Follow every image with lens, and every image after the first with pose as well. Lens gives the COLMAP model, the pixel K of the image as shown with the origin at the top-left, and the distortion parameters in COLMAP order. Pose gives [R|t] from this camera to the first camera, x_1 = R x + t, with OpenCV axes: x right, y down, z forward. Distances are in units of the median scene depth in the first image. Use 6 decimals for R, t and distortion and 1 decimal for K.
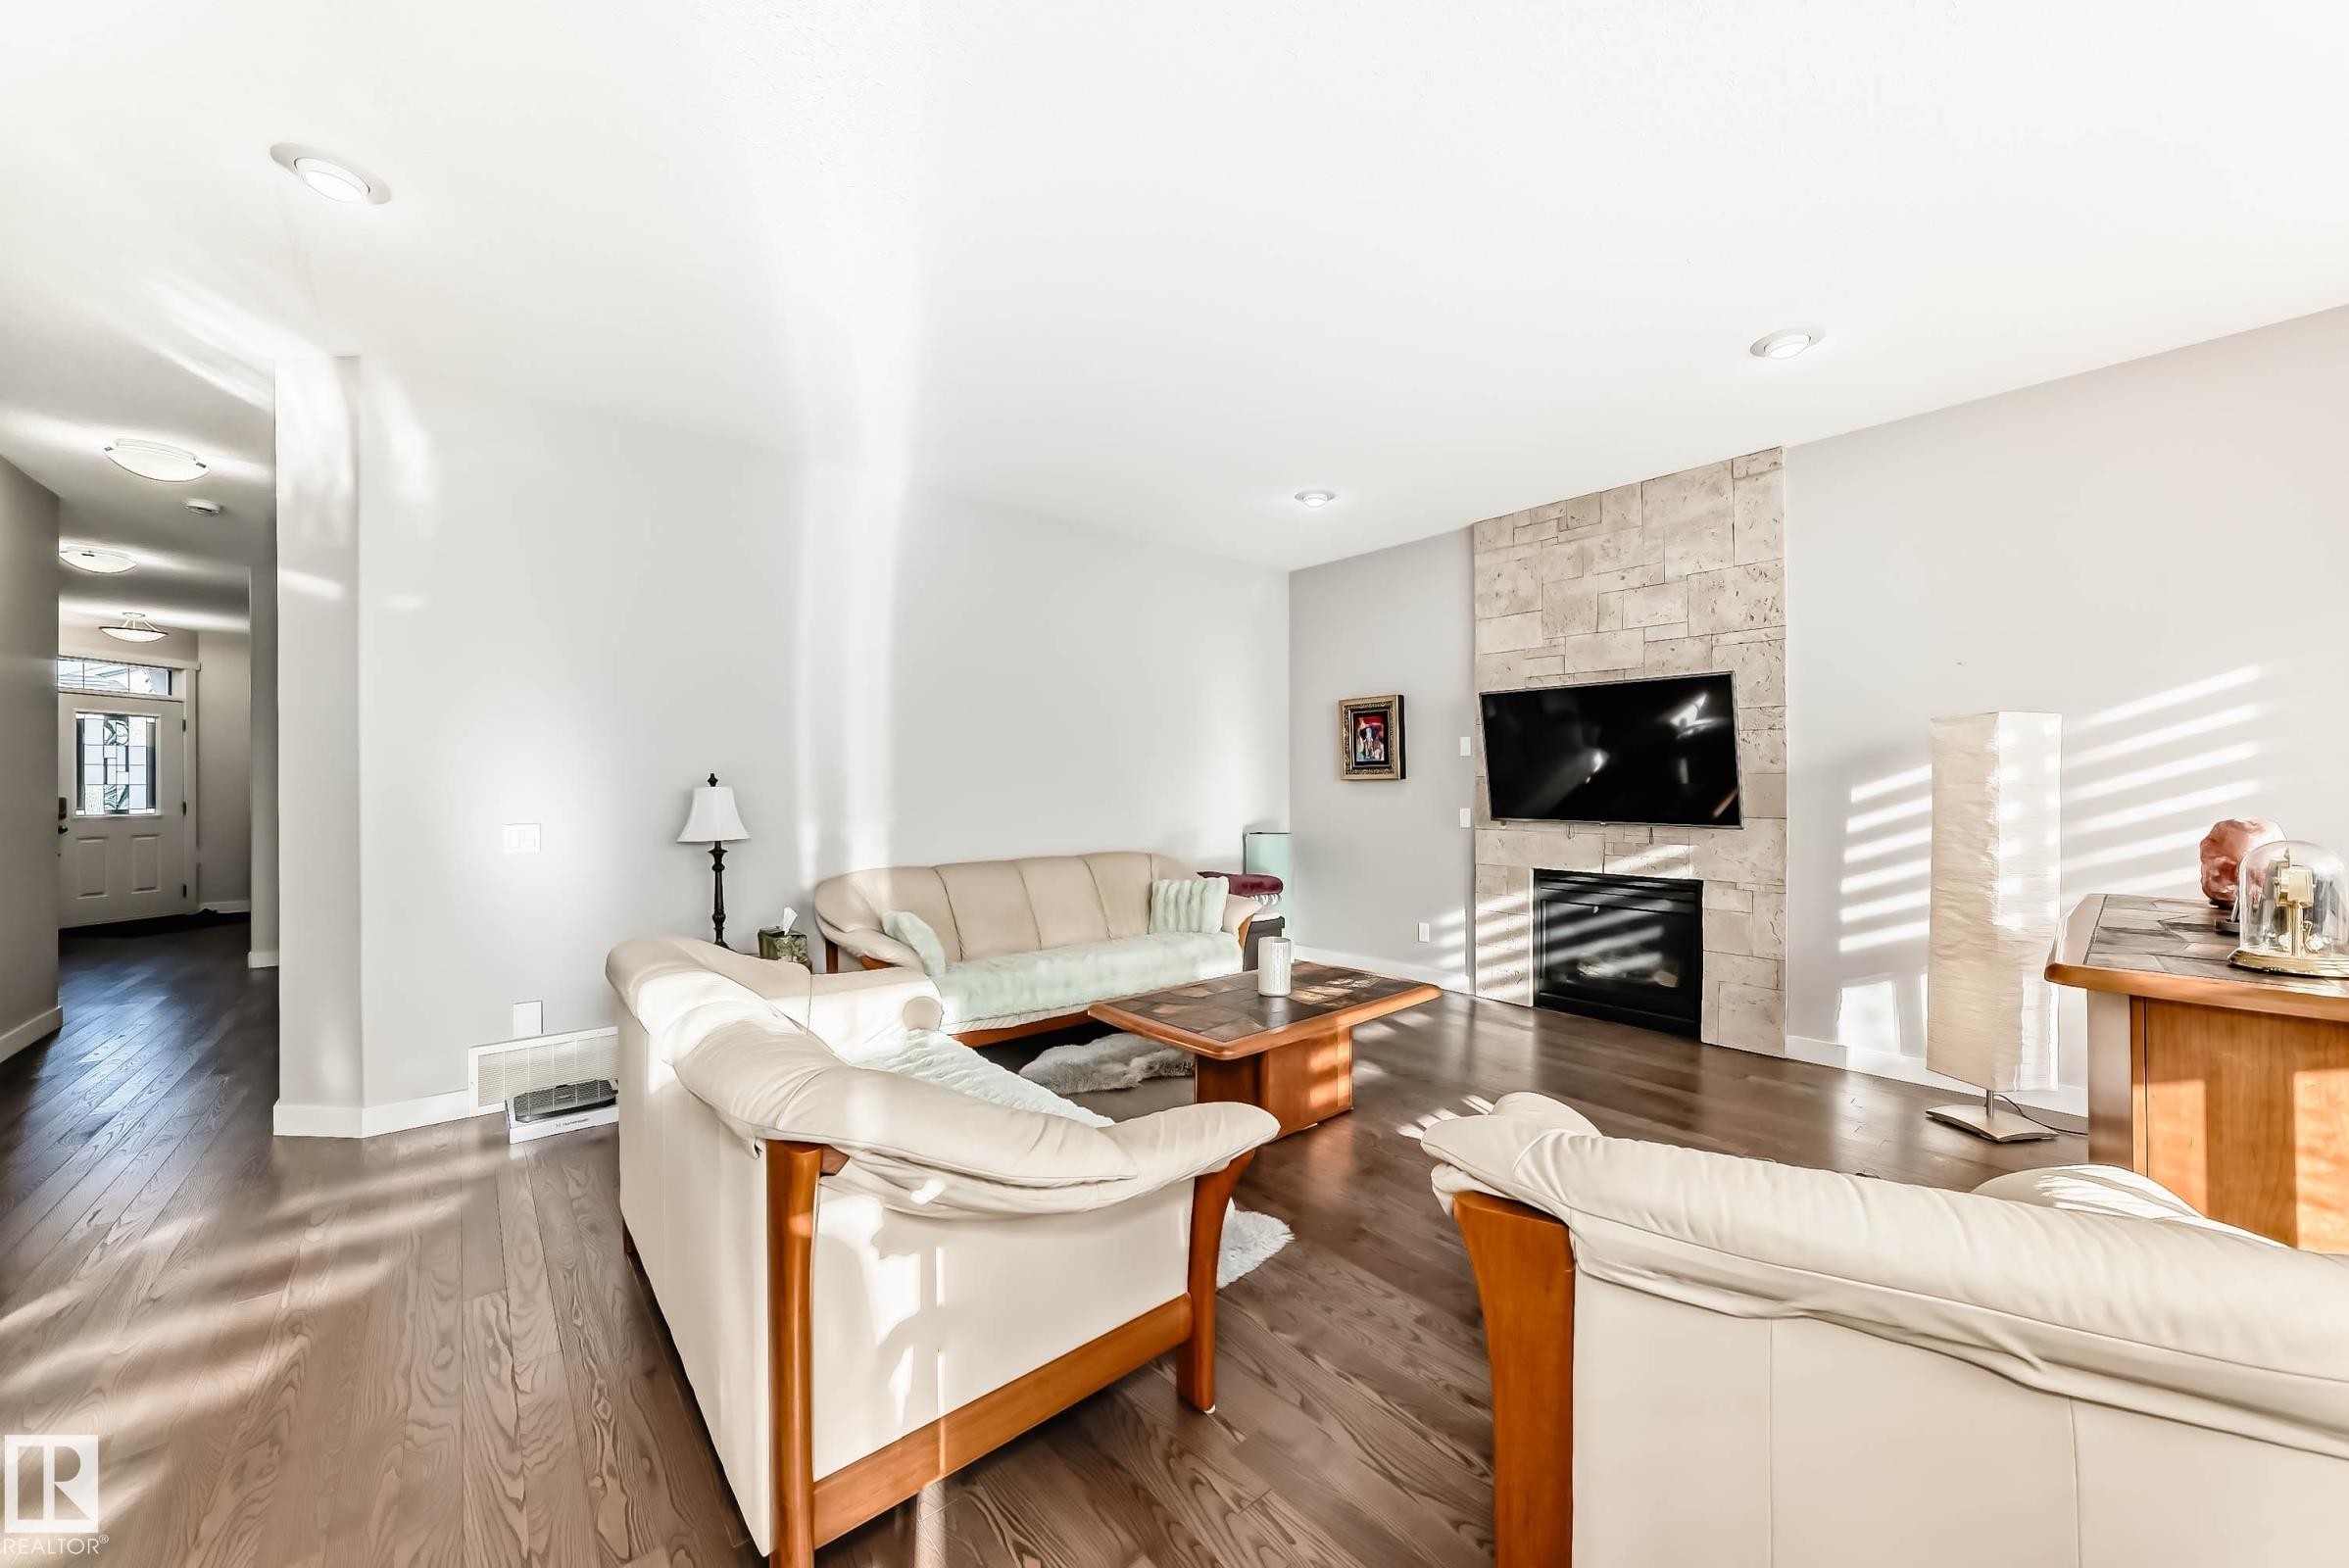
lens RADIAL K [[858.8, 0, 1170.1], [0, 858.8, 784.6], [0, 0, 1]] dist [-0.003587, 0.000022]
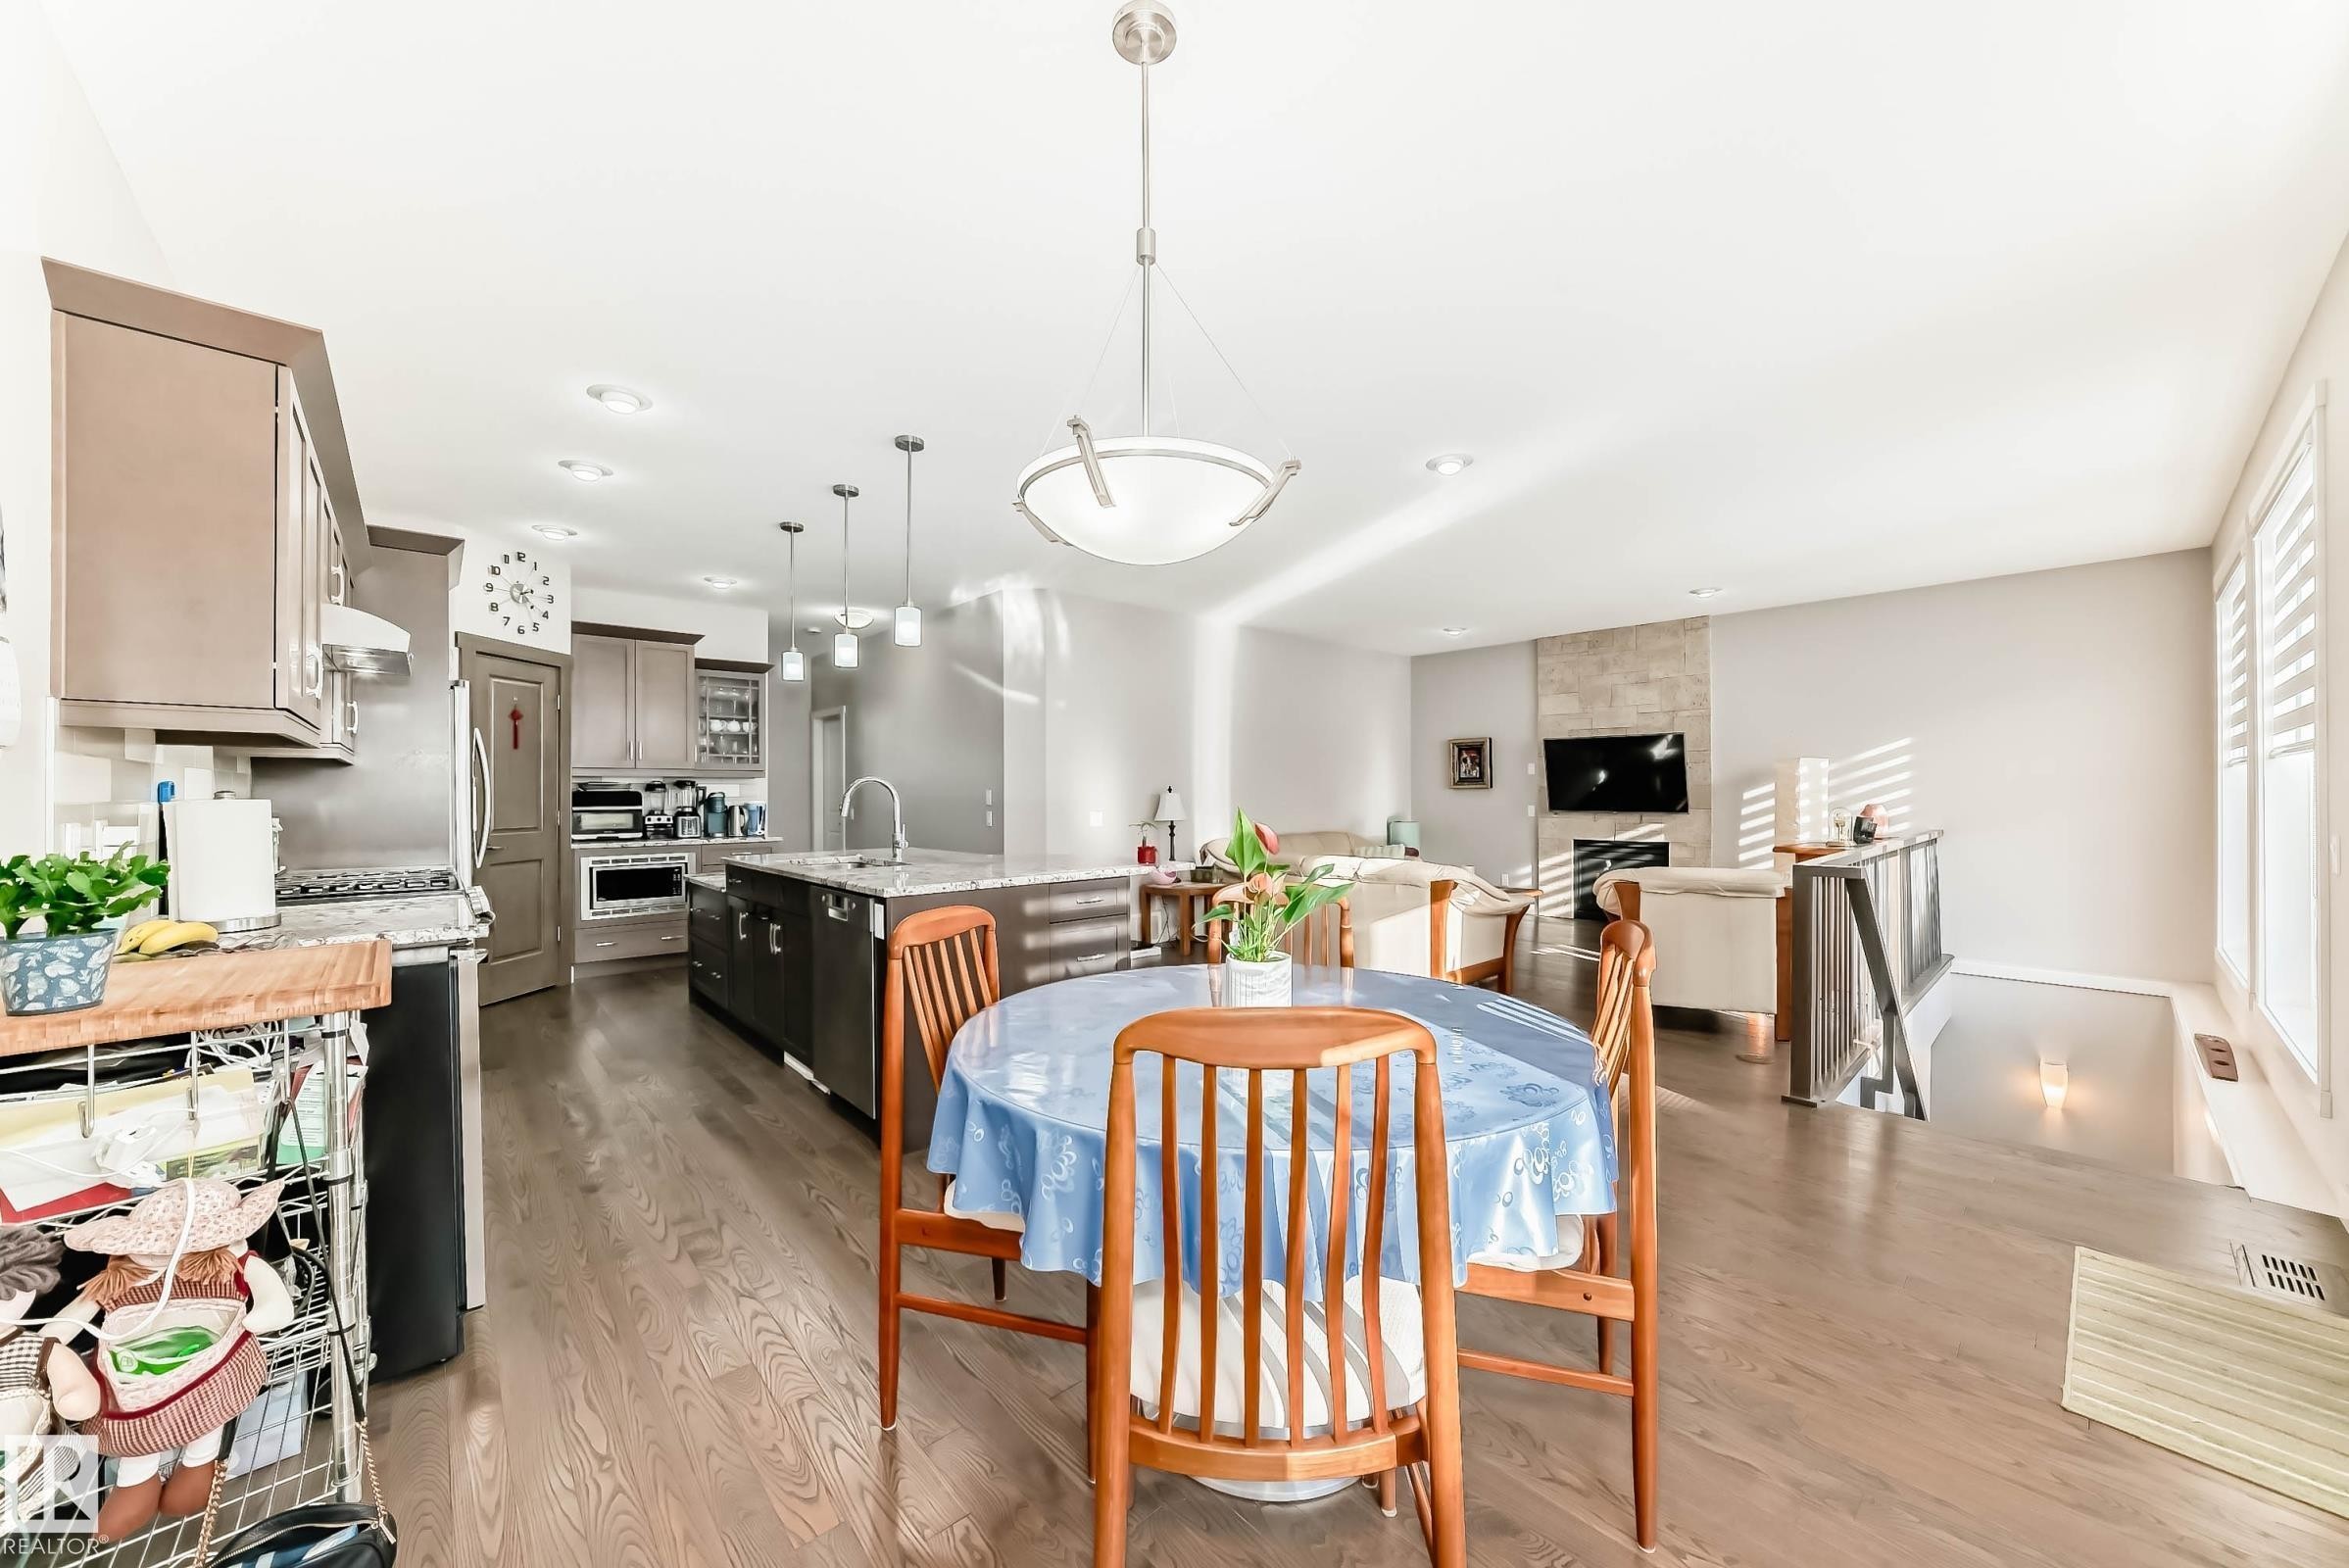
lens RADIAL K [[858.8, 0, 1177.0], [0, 858.8, 793.0], [0, 0, 1]] dist [-0.003587, 0.000022]
pose [[0.999251, -0.001840, 0.038651, -0.460541], [0.001815, 0.999998, 0.000670, 0.000673], [-0.038652, -0.000599, 0.999253, -0.729388]]
